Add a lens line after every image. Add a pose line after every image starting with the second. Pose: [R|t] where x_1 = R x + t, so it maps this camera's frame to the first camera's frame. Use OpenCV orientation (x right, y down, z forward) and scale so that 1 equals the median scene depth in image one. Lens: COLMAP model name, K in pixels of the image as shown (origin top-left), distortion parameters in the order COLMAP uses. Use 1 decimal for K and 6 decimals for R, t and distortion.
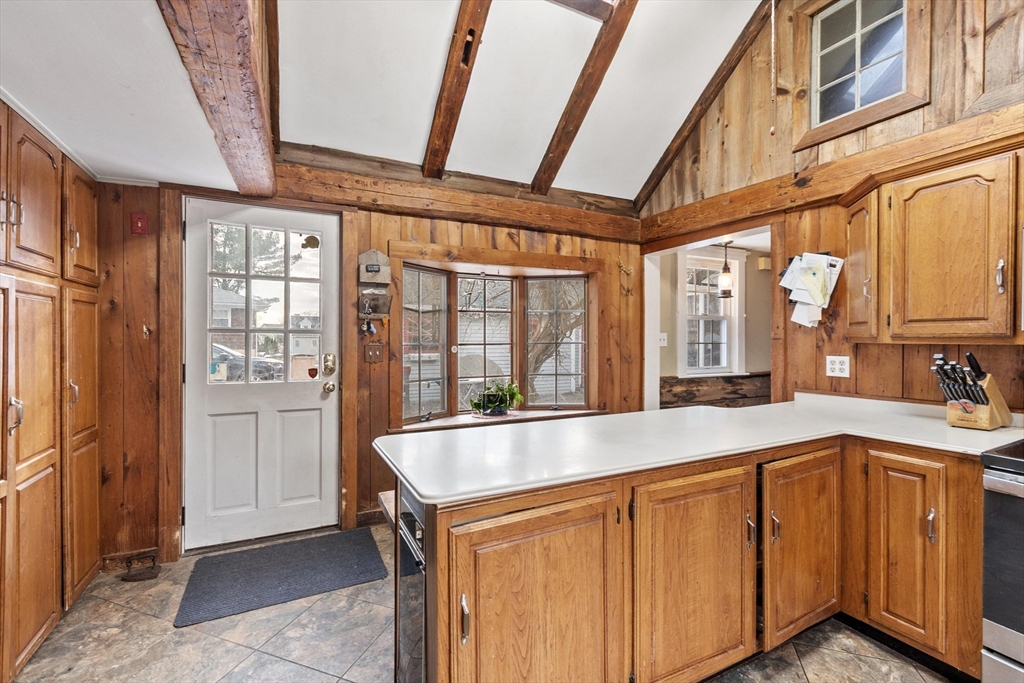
lens RADIAL K [[444.1, 0, 509.1], [0, 444.1, 340.6], [0, 0, 1]] dist [0.002499, -0.000908]
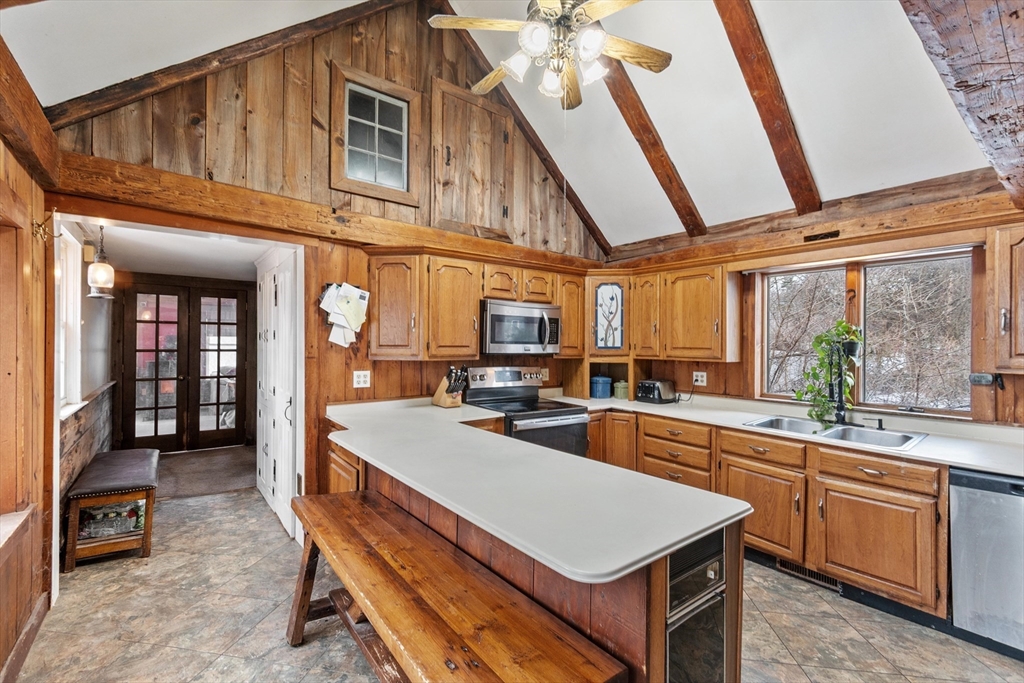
lens RADIAL K [[444.1, 0, 506.9], [0, 444.1, 344.0], [0, 0, 1]] dist [0.002499, -0.000908]
pose [[-0.186809, 0.001189, 0.982396, -0.511630], [-0.002598, 0.999995, -0.001704, -0.035738], [-0.982393, -0.002871, -0.186805, 0.760100]]
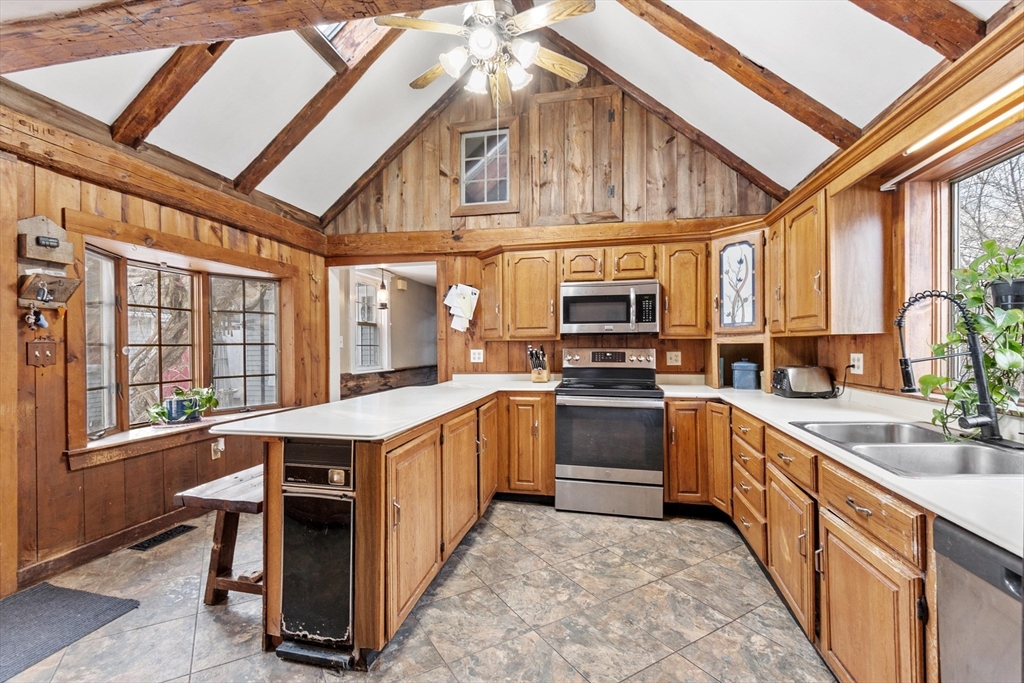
lens RADIAL K [[444.1, 0, 504.8], [0, 444.1, 348.1], [0, 0, 1]] dist [0.002499, -0.000908]
pose [[0.629570, -0.005076, 0.776927, -0.421338], [0.009752, 0.999952, -0.001369, 0.029986], [-0.776882, 0.008438, 0.629589, -0.096053]]
